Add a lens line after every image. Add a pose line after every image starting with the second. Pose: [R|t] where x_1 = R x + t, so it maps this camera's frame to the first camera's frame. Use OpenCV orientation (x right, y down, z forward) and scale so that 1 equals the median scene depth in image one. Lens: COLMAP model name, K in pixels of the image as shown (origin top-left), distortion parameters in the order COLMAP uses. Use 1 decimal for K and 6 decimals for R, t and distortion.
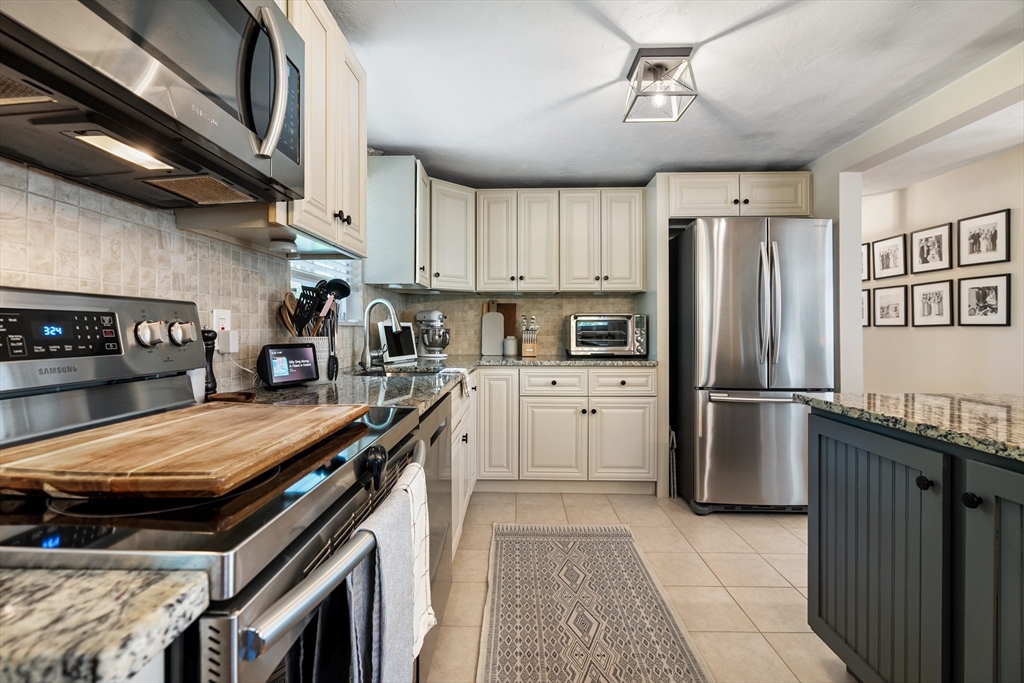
lens RADIAL K [[470.9, 0, 510.1], [0, 470.9, 325.1], [0, 0, 1]] dist [0.000179, -0.000104]
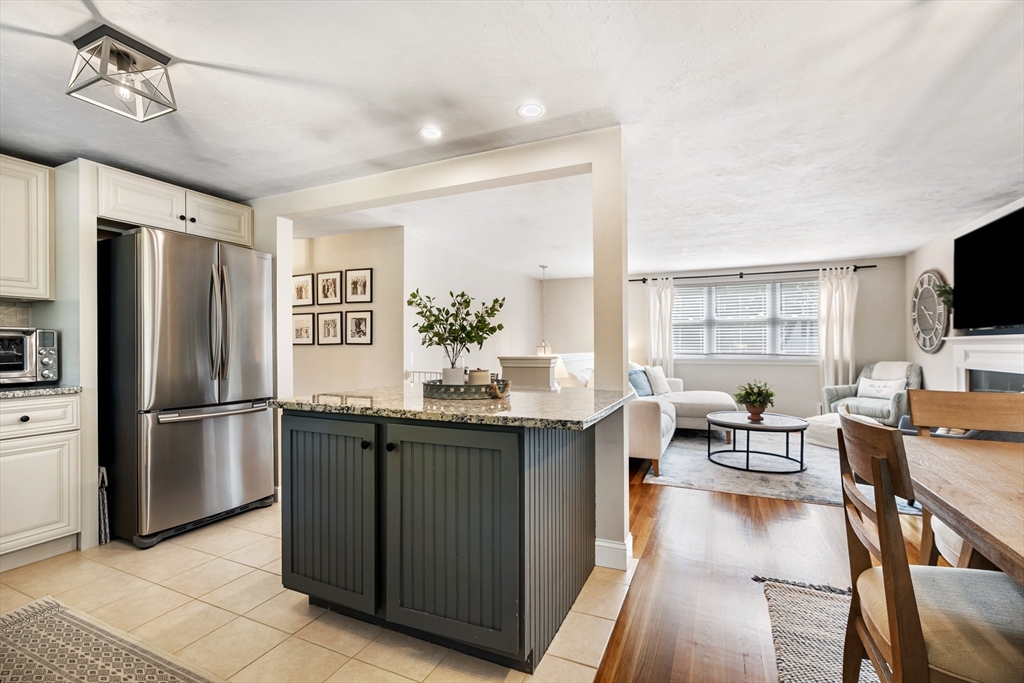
lens RADIAL K [[451.0, 0, 512.0], [0, 451.0, 341.5], [0, 0, 1]] dist [0.077350, -0.000047]
pose [[0.411091, 0.008905, 0.911551, -0.138824], [-0.006579, 0.999955, -0.006802, -0.001661], [-0.911571, -0.003201, 0.411131, -0.034265]]
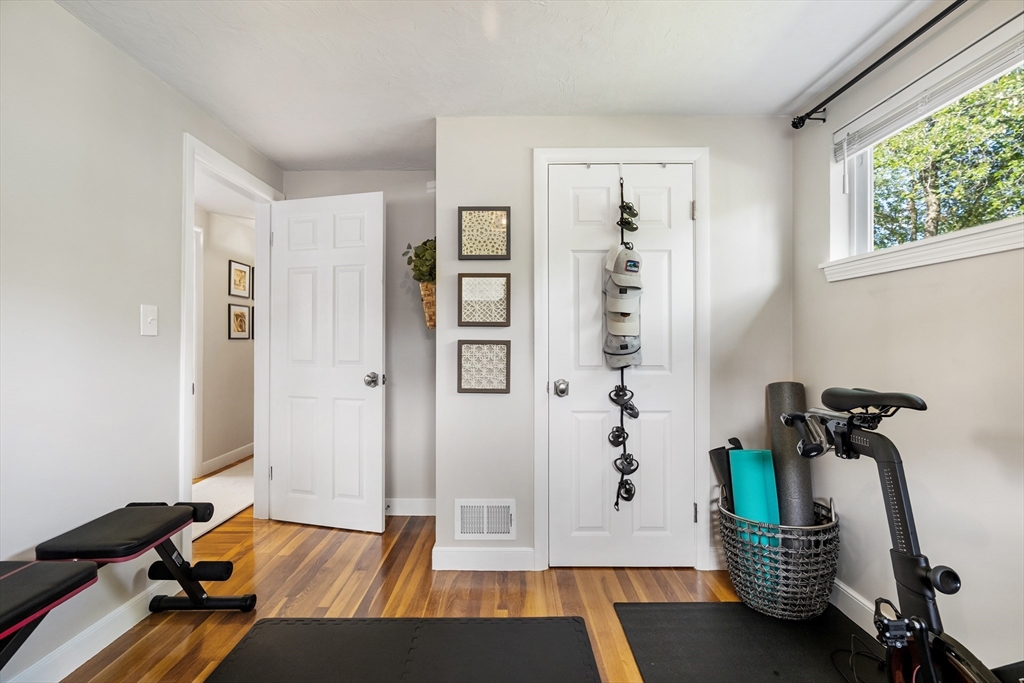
lens RADIAL K [[470.9, 0, 510.1], [0, 470.9, 325.1], [0, 0, 1]] dist [0.000179, -0.000104]
pose [[-0.999948, 0.001488, -0.010117, 0.261372], [0.001867, 0.999291, -0.037605, 0.020601], [0.010054, -0.037622, -0.999241, 3.577174]]
